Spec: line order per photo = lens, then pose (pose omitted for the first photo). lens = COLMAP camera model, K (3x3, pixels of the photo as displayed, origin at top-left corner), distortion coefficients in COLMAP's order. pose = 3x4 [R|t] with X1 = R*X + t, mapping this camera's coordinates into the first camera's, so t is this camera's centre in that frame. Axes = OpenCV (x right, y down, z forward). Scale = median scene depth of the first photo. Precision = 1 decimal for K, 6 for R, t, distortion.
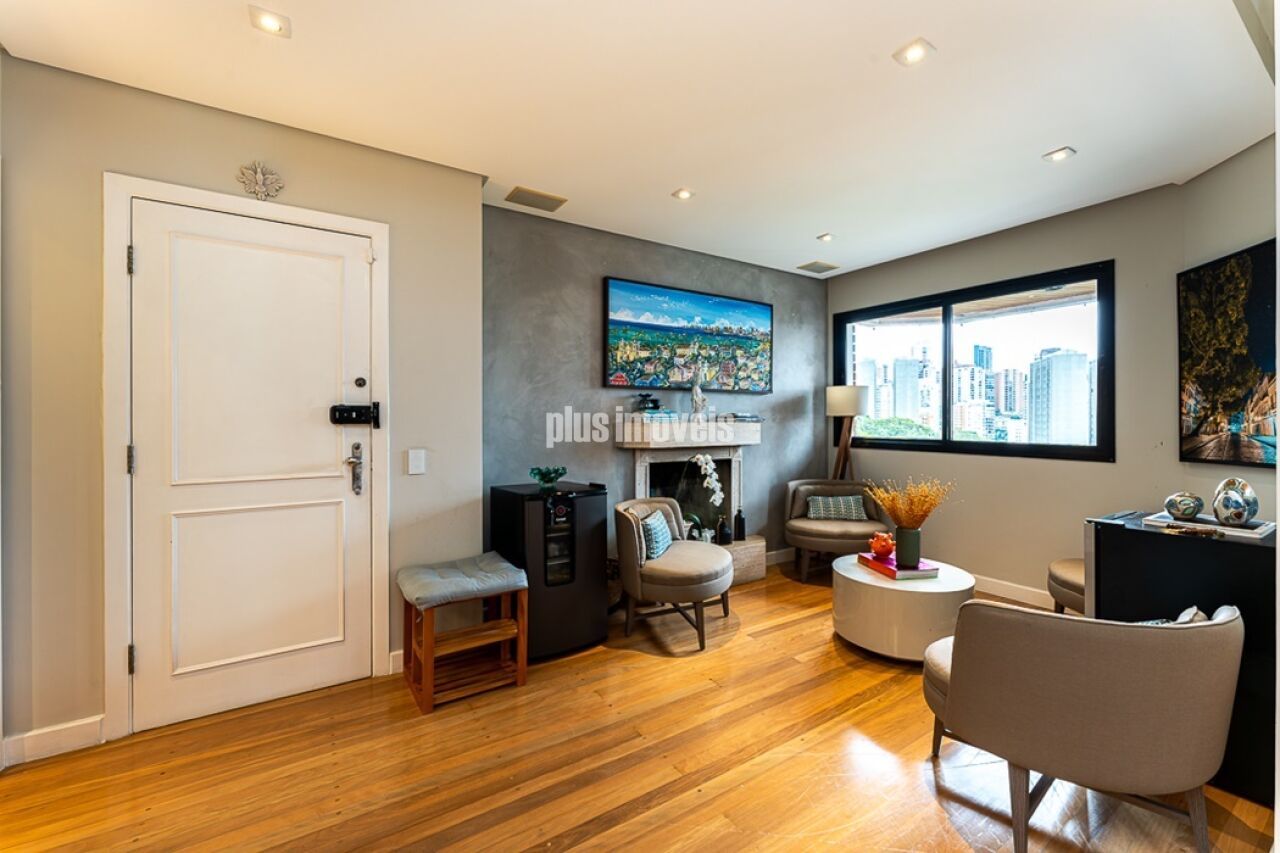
lens RADIAL K [[515.6, 0, 651.5], [0, 515.6, 421.8], [0, 0, 1]] dist [-0.006675, 0.001051]
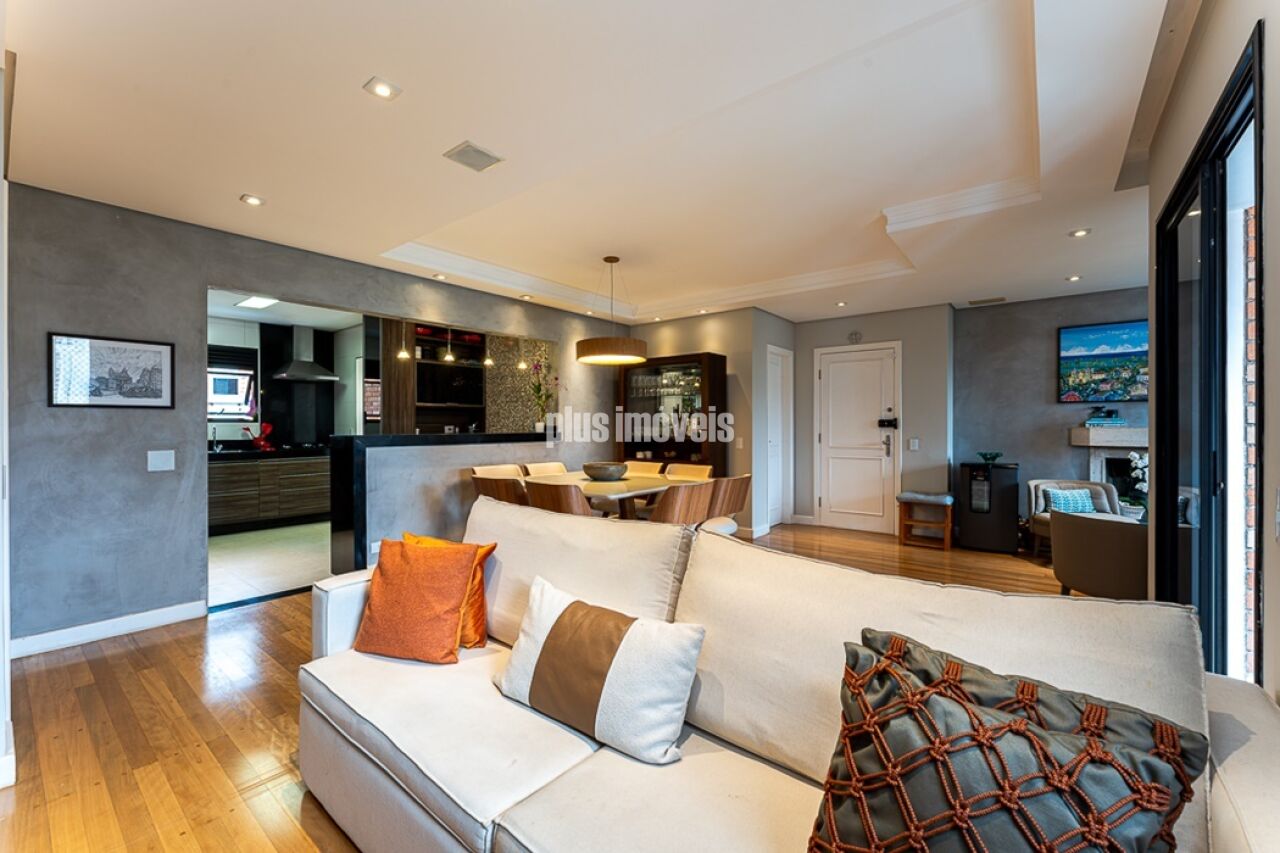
lens RADIAL K [[515.6, 0, 632.3], [0, 515.6, 426.3], [0, 0, 1]] dist [-0.006675, 0.001051]
pose [[0.299099, 0.003144, -0.954217, 0.918679], [-0.002151, 0.999994, 0.002621, -0.002622], [0.954220, 0.001269, 0.299104, -0.576170]]
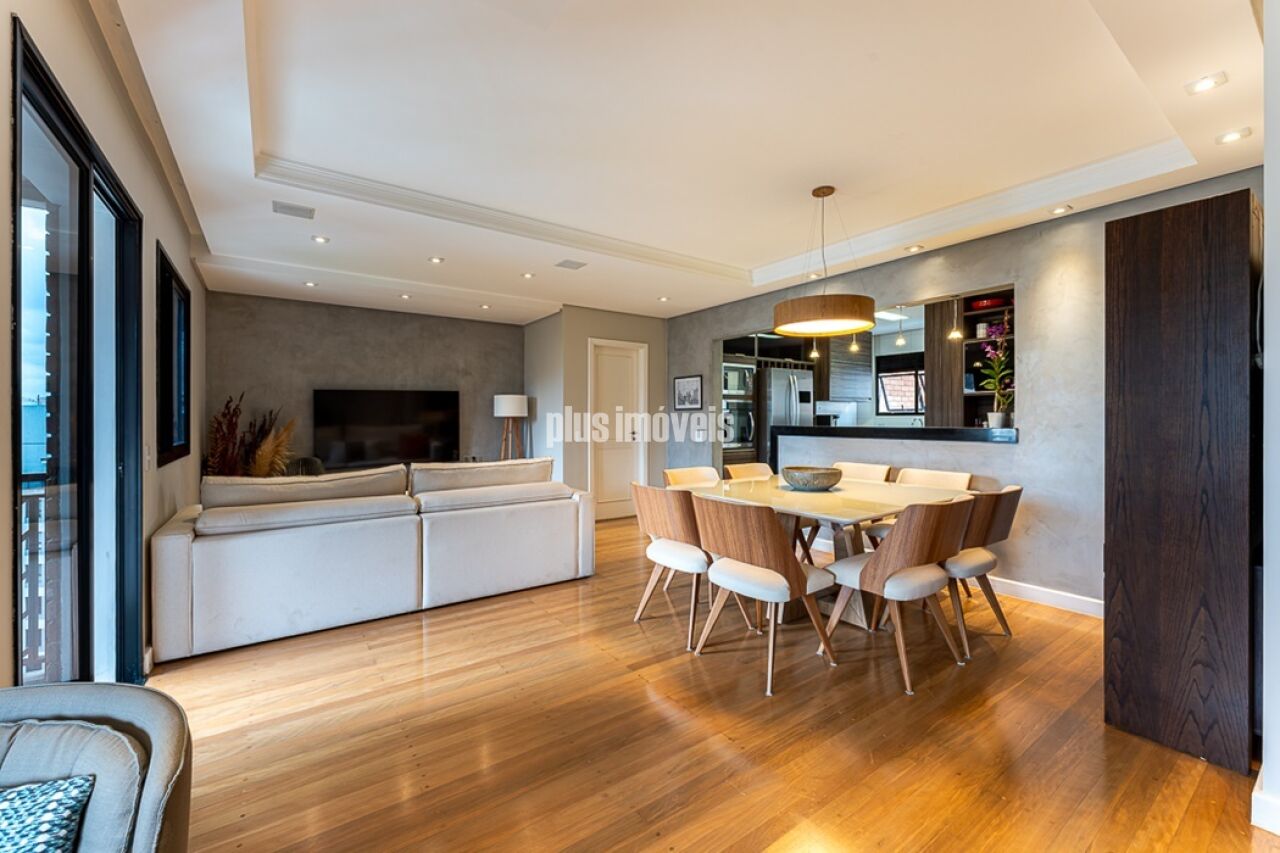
lens RADIAL K [[515.6, 0, 645.6], [0, 515.6, 421.2], [0, 0, 1]] dist [-0.006675, 0.001051]
pose [[-0.999039, 0.002807, -0.043732, 0.076784], [0.002512, 0.999974, 0.006794, -0.000781], [0.043750, 0.006677, -0.999020, 0.639471]]
